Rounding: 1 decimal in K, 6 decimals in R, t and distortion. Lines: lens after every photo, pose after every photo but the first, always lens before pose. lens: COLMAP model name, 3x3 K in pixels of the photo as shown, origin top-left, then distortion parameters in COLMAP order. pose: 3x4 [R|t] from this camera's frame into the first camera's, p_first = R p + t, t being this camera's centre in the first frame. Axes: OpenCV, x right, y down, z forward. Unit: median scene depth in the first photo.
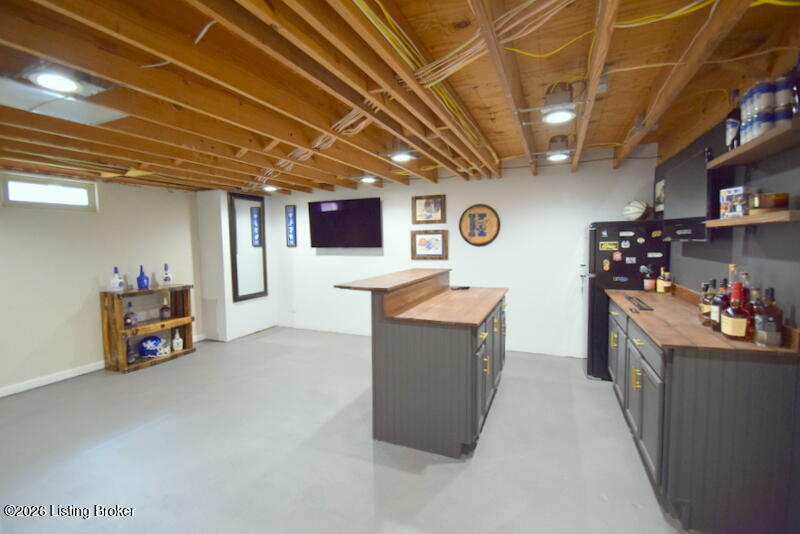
lens RADIAL K [[358.0, 0, 422.7], [0, 358.0, 268.2], [0, 0, 1]] dist [-0.000229, -0.008870]
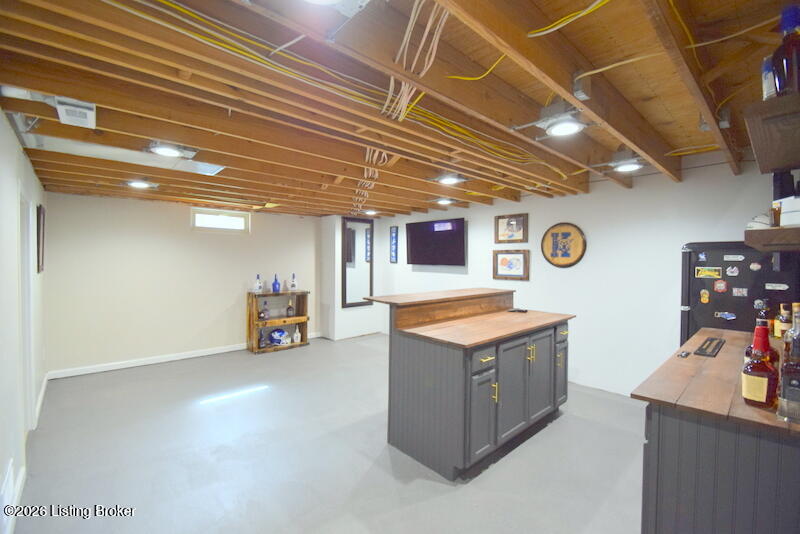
lens RADIAL K [[358.0, 0, 422.7], [0, 358.0, 268.2], [0, 0, 1]] dist [-0.000229, -0.008870]
pose [[0.908836, 0.032418, -0.415893, 0.232536], [-0.053434, 0.997810, -0.038991, -0.006069], [0.413718, 0.057659, 0.908577, 0.020111]]
